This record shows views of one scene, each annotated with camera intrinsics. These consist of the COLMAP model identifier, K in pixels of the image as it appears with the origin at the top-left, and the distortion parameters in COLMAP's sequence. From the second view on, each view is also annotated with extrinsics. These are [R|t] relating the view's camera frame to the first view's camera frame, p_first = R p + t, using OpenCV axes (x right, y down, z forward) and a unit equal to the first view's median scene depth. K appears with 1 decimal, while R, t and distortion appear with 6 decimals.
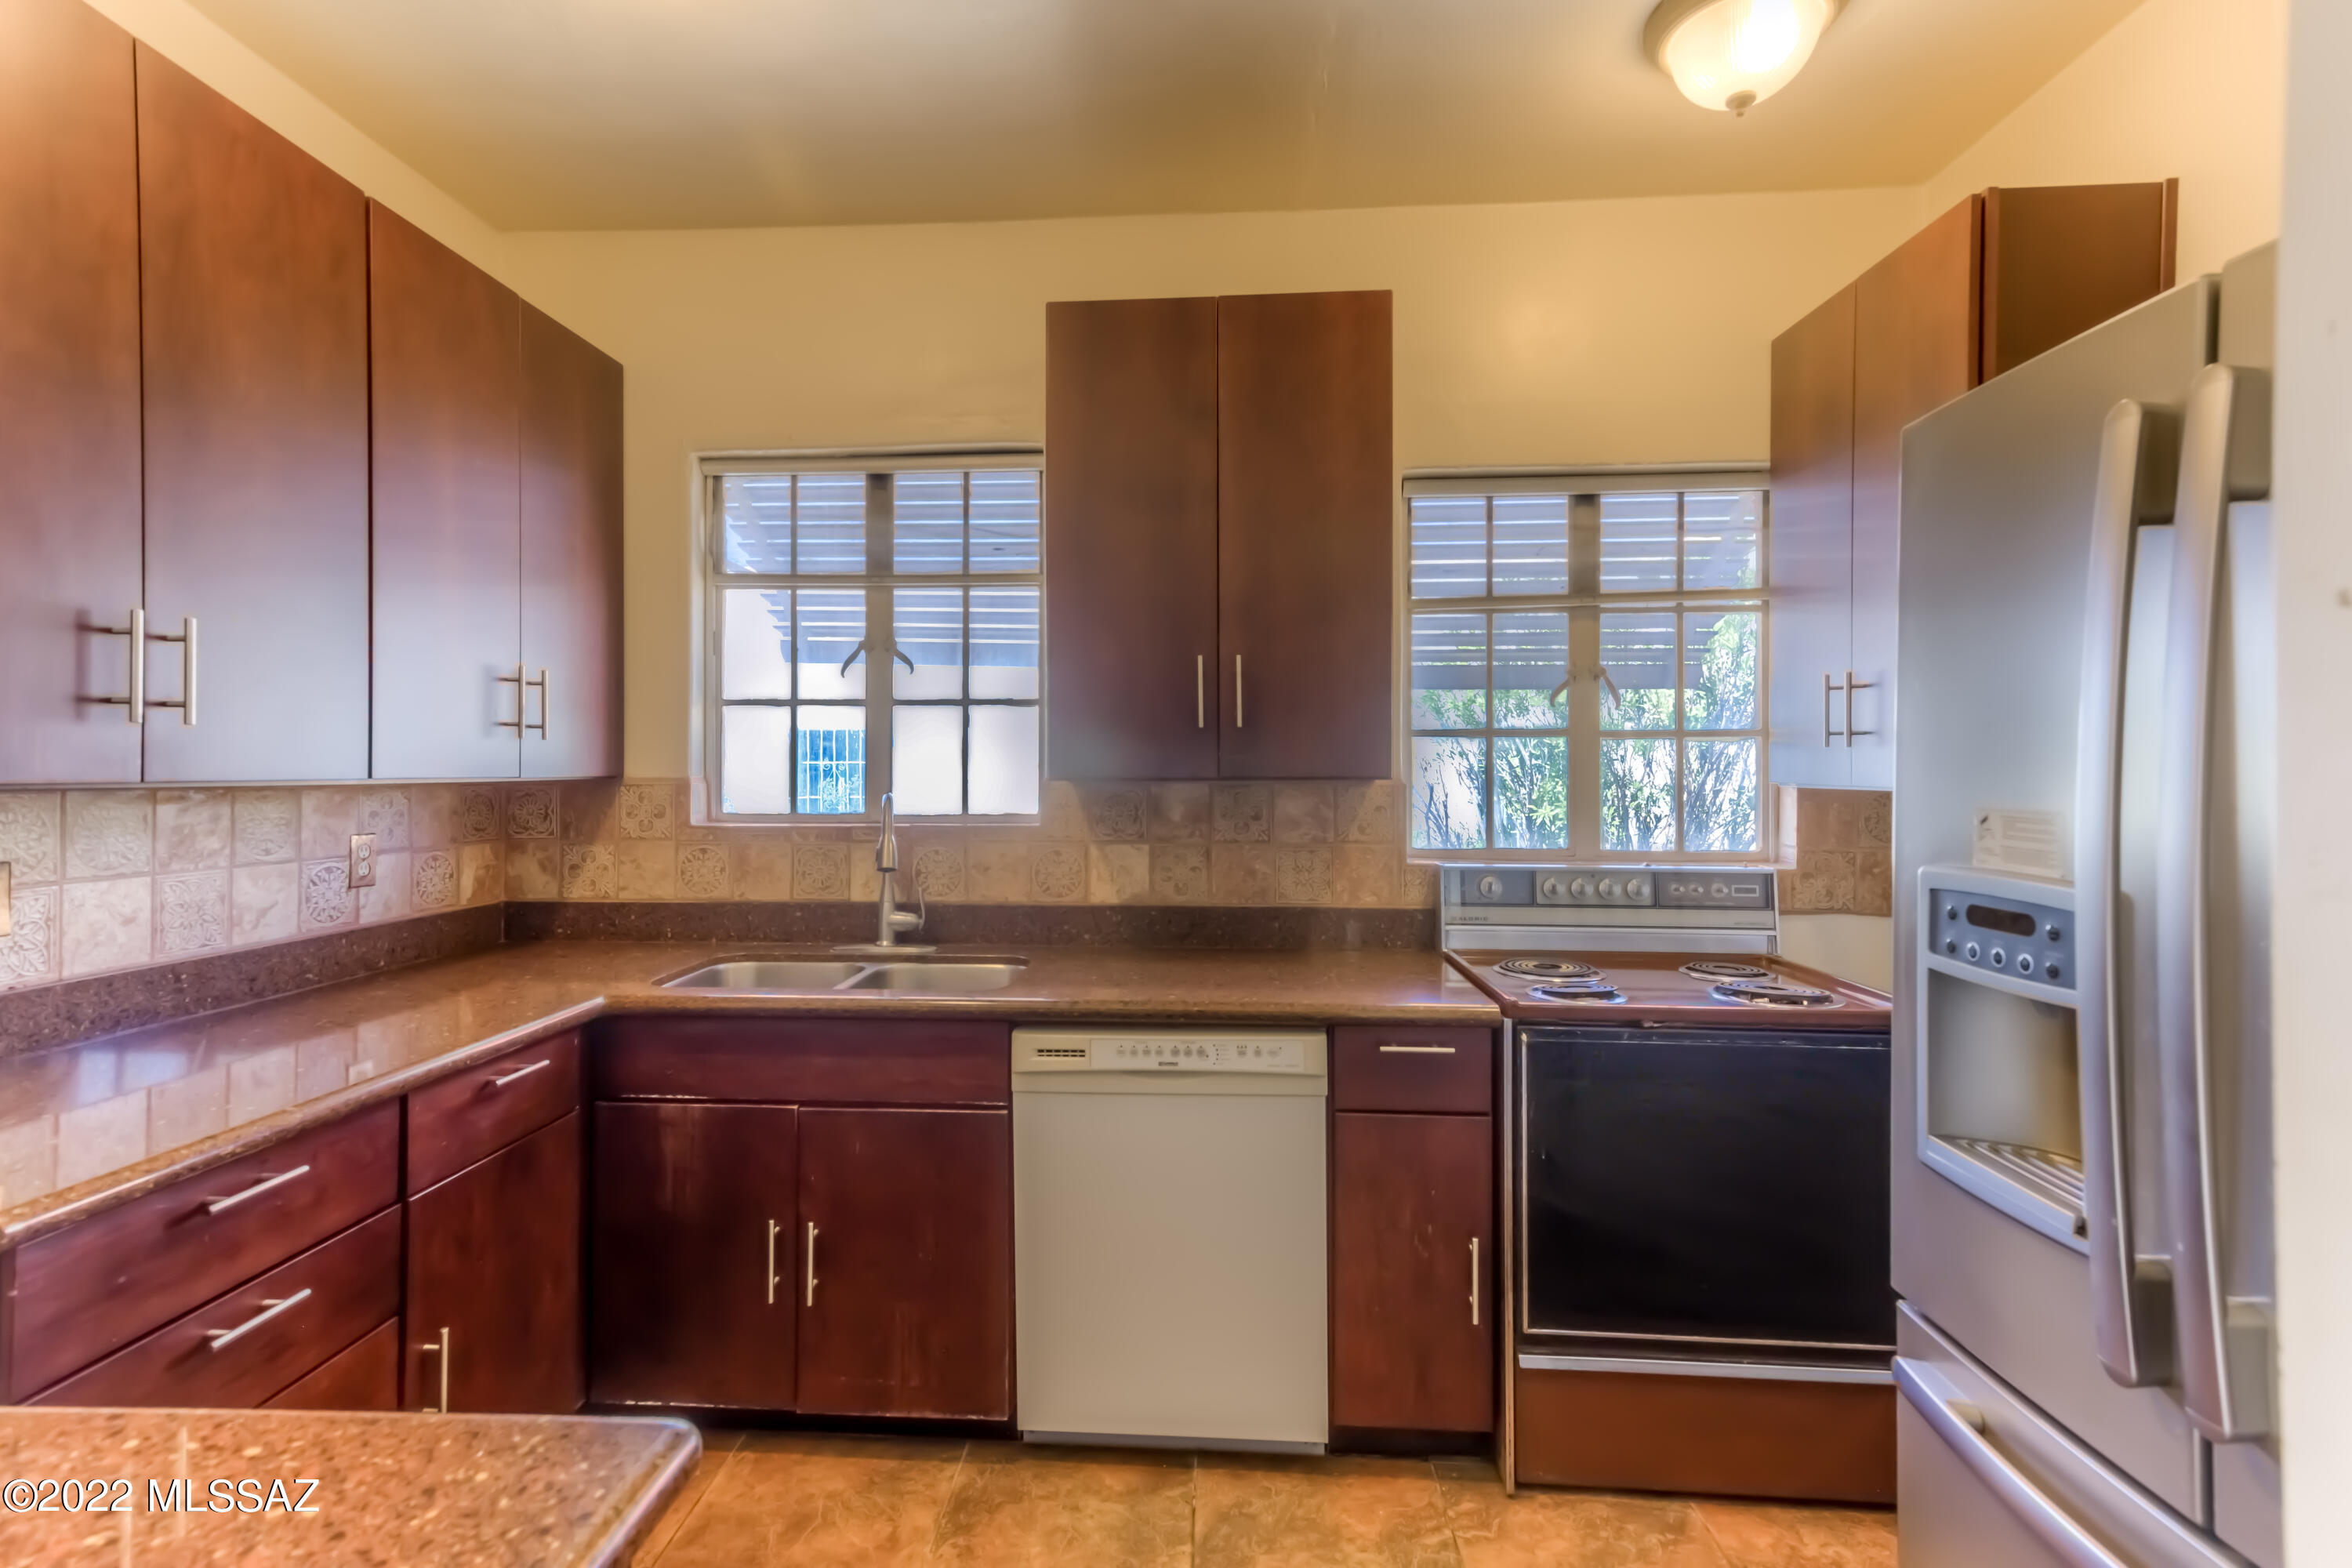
lens RADIAL K [[1106.8, 0, 1156.1], [0, 1106.8, 762.2], [0, 0, 1]] dist [0.021804, 0.000689]
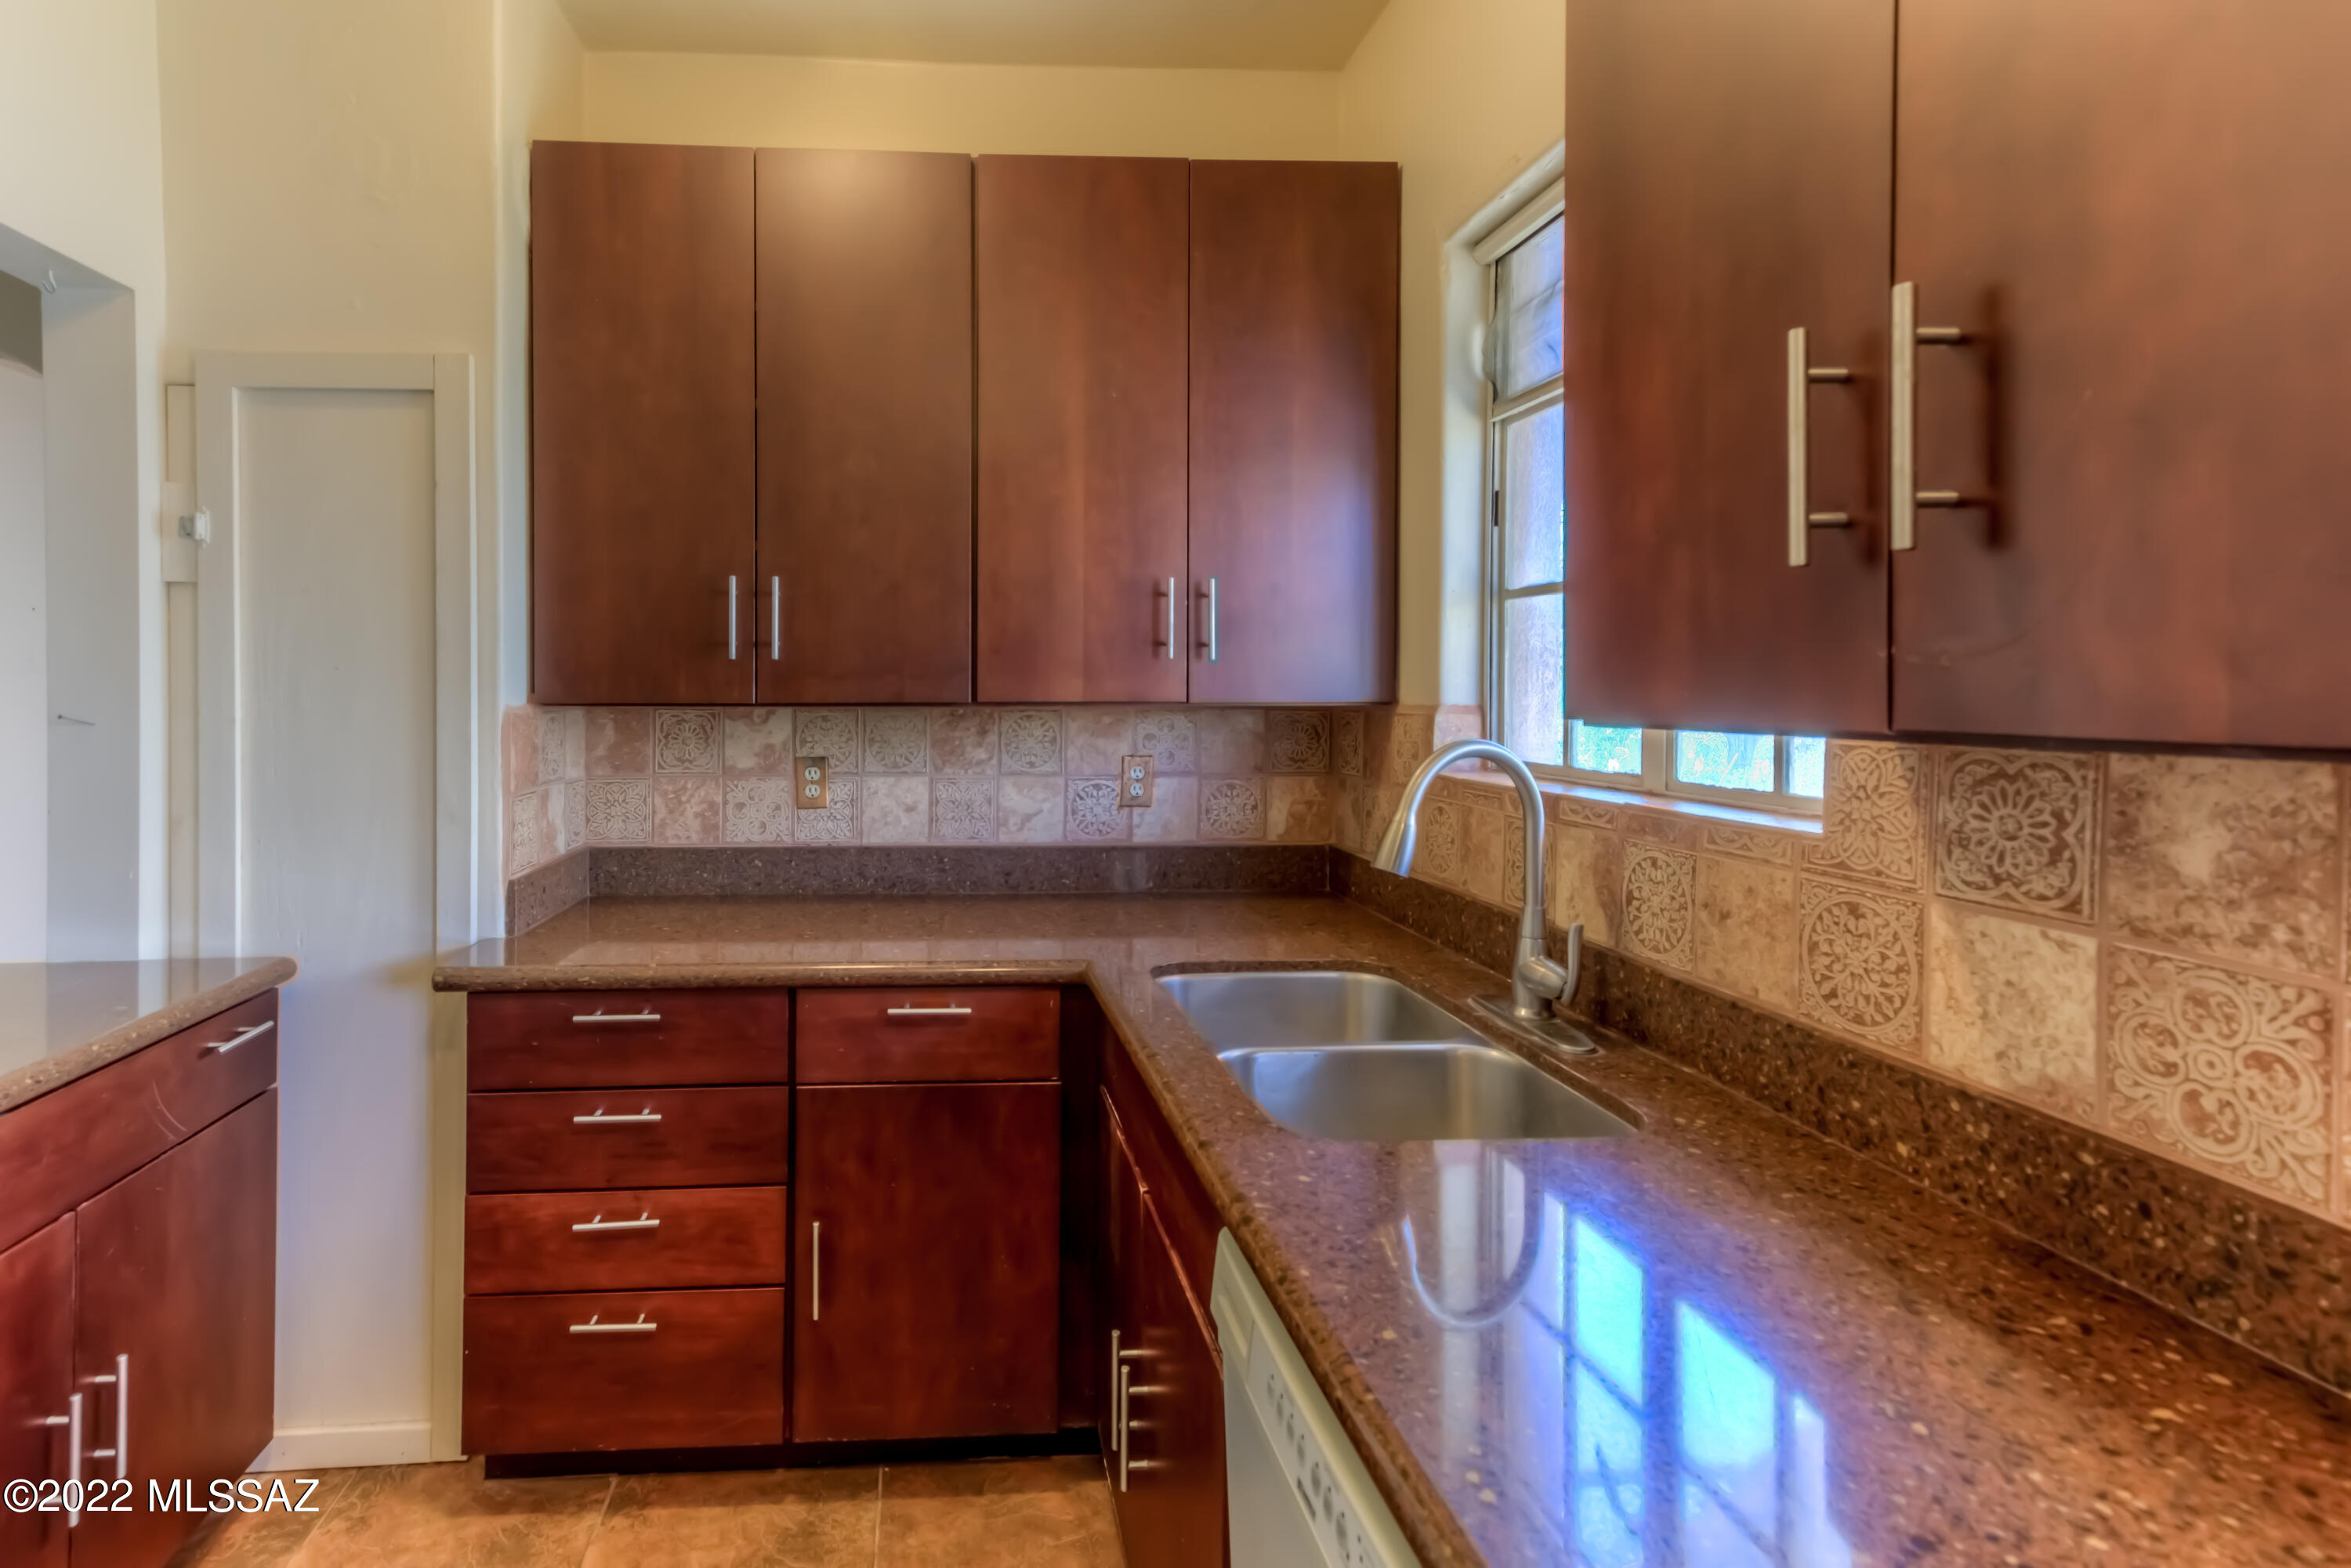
lens RADIAL K [[1134.0, 0, 966.7], [0, 1134.0, 692.6], [0, 0, 1]] dist [0.001469, -0.000039]
pose [[0.112557, 0.001645, -0.993644, 0.288126], [0.004394, 0.999988, 0.002154, 0.003034], [0.993636, -0.004609, 0.112549, 0.674425]]
